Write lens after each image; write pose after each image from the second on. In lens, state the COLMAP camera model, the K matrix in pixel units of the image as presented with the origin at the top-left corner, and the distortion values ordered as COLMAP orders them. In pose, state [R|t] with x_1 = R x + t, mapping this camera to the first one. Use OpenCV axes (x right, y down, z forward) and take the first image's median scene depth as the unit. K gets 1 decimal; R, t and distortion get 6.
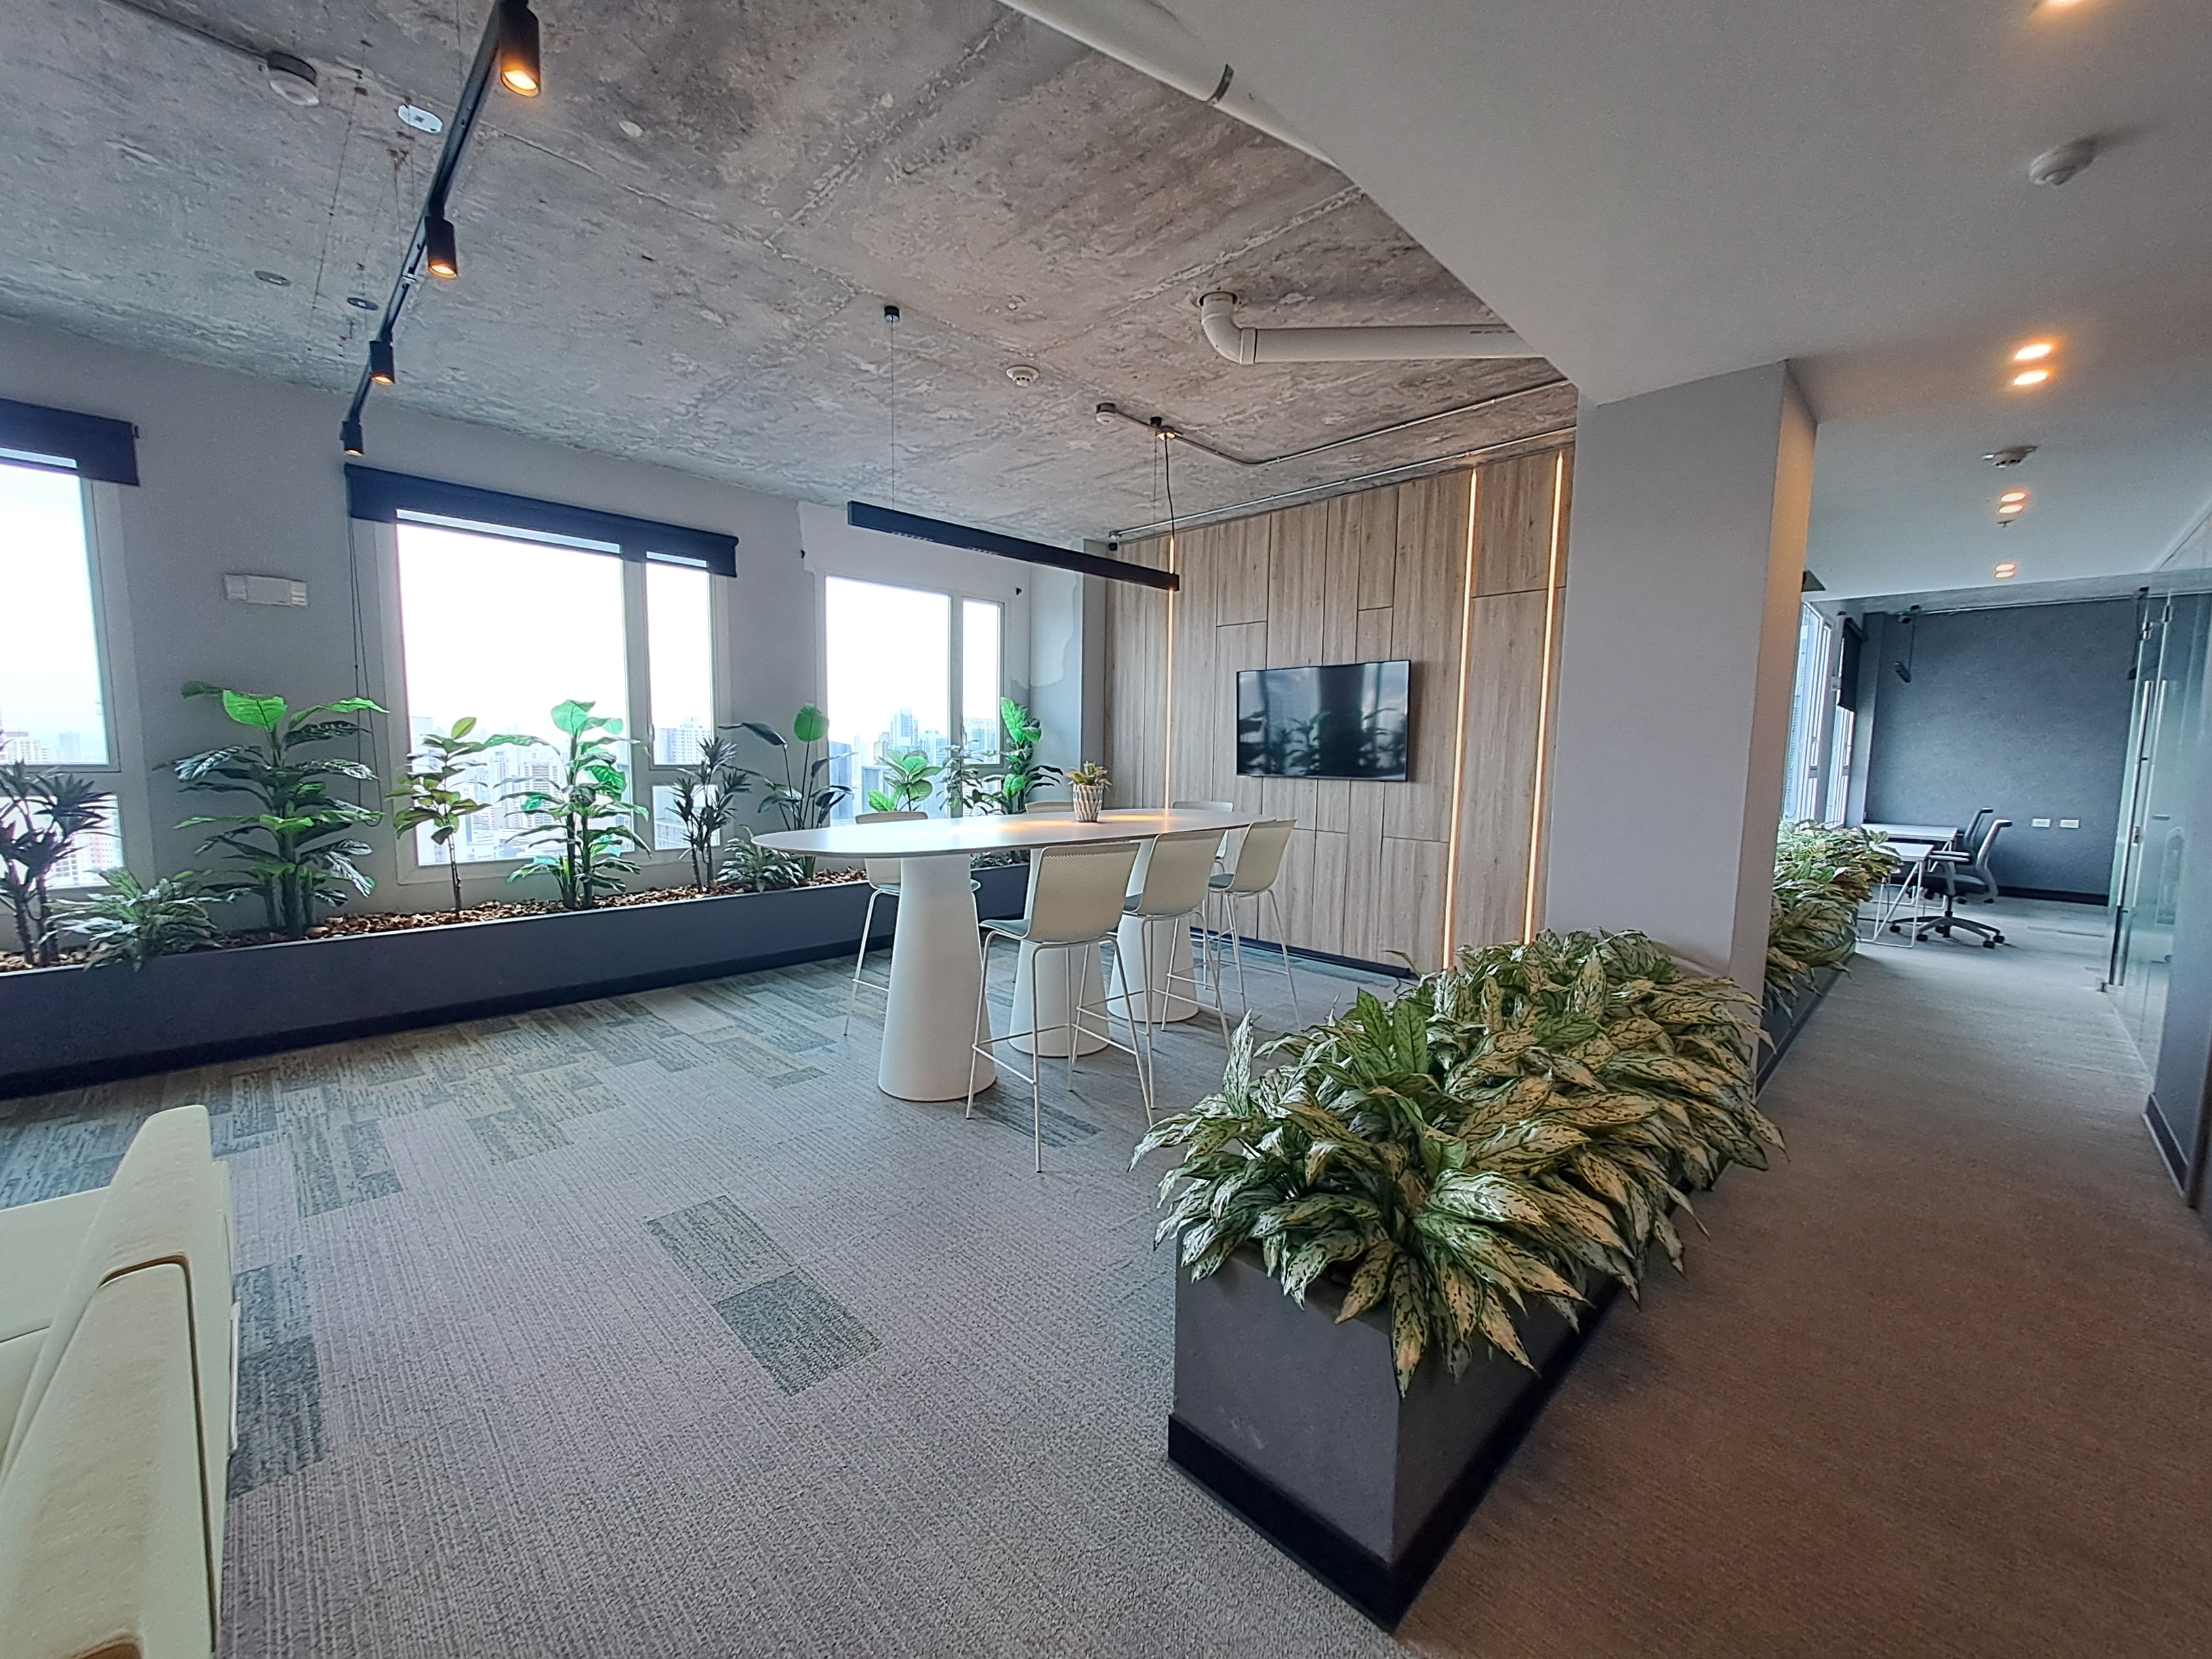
lens RADIAL K [[866.1, 0, 1102.2], [0, 866.1, 835.6], [0, 0, 1]] dist [0.000605, -0.000186]
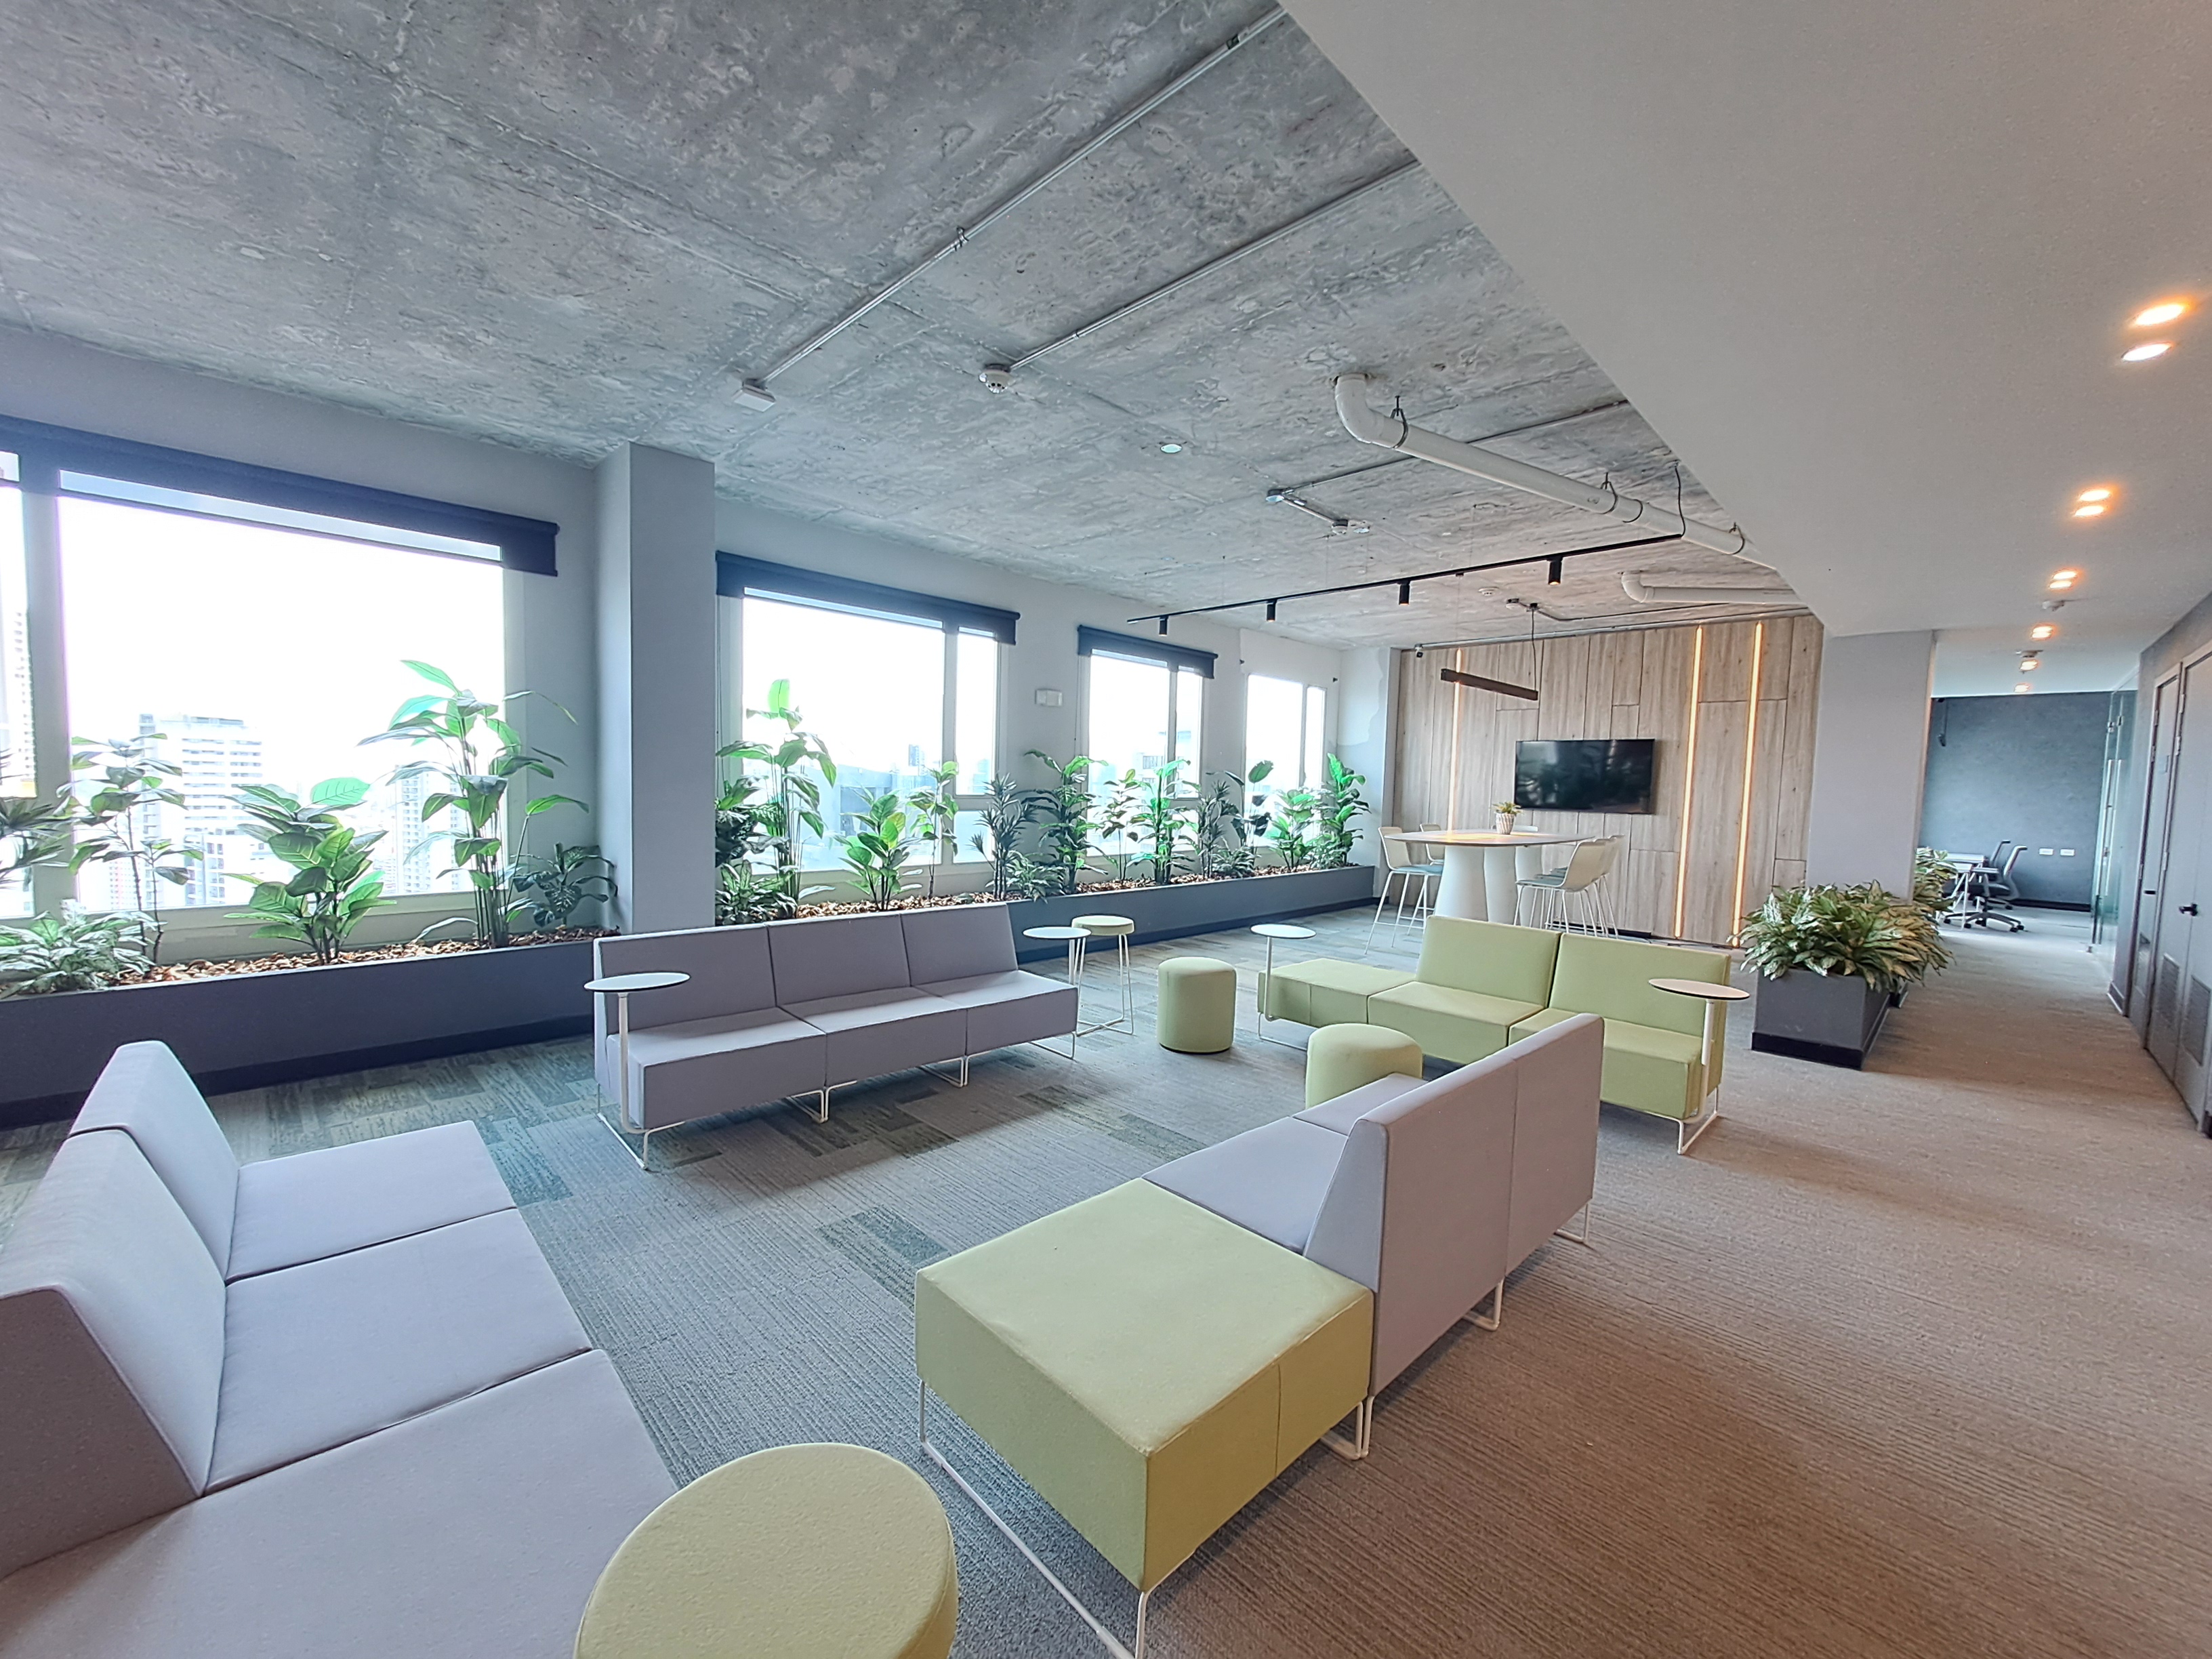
lens RADIAL K [[866.1, 0, 1109.5], [0, 866.1, 832.1], [0, 0, 1]] dist [0.000605, -0.000186]
pose [[0.999879, 0.015398, 0.002025, -0.629610], [-0.015317, 0.999267, -0.035070, 0.040513], [-0.002563, 0.035034, 0.999383, -0.574896]]
